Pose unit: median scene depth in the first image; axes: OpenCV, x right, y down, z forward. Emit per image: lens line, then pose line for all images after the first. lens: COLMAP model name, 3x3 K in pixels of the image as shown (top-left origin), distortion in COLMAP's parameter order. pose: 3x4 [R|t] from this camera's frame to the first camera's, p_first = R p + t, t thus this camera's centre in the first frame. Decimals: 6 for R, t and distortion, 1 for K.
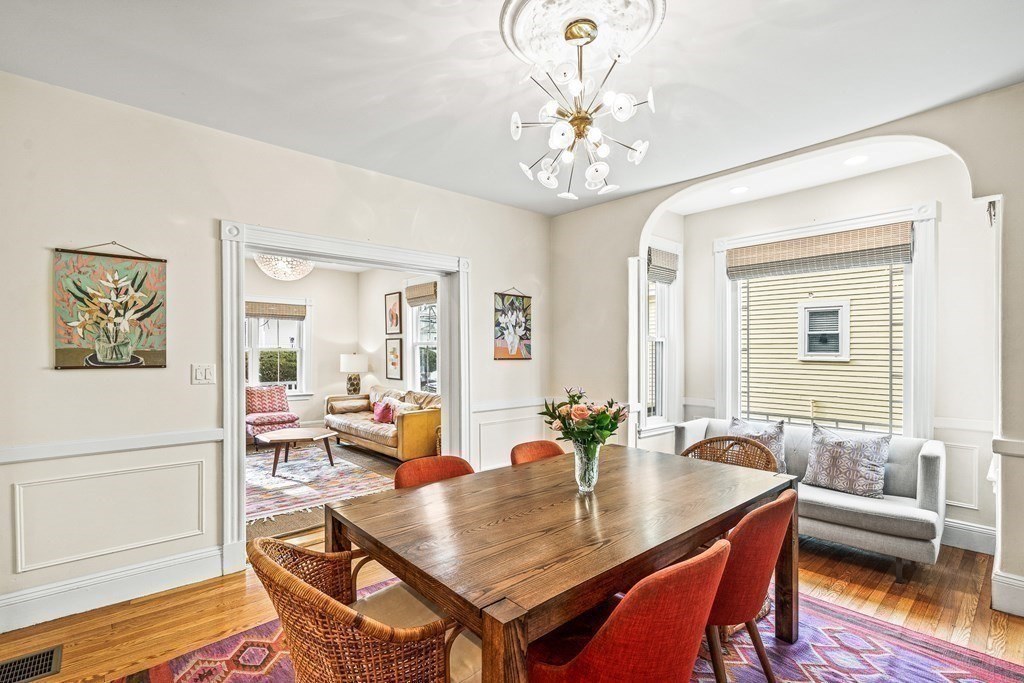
lens RADIAL K [[463.5, 0, 508.3], [0, 463.5, 344.2], [0, 0, 1]] dist [-0.001530, 0.001188]
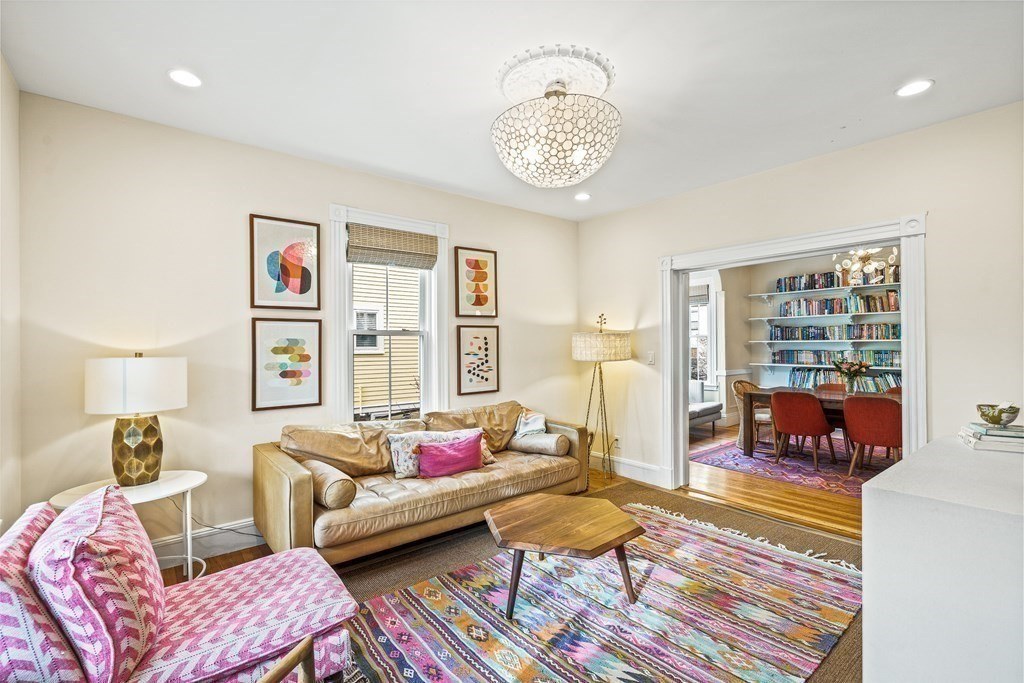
lens RADIAL K [[463.5, 0, 508.3], [0, 463.5, 344.2], [0, 0, 1]] dist [-0.001530, 0.001188]
pose [[0.047986, 0.000590, 0.998848, -0.702422], [-0.007639, 0.999971, -0.000223, 0.011130], [-0.998819, -0.007619, 0.047989, 0.780881]]
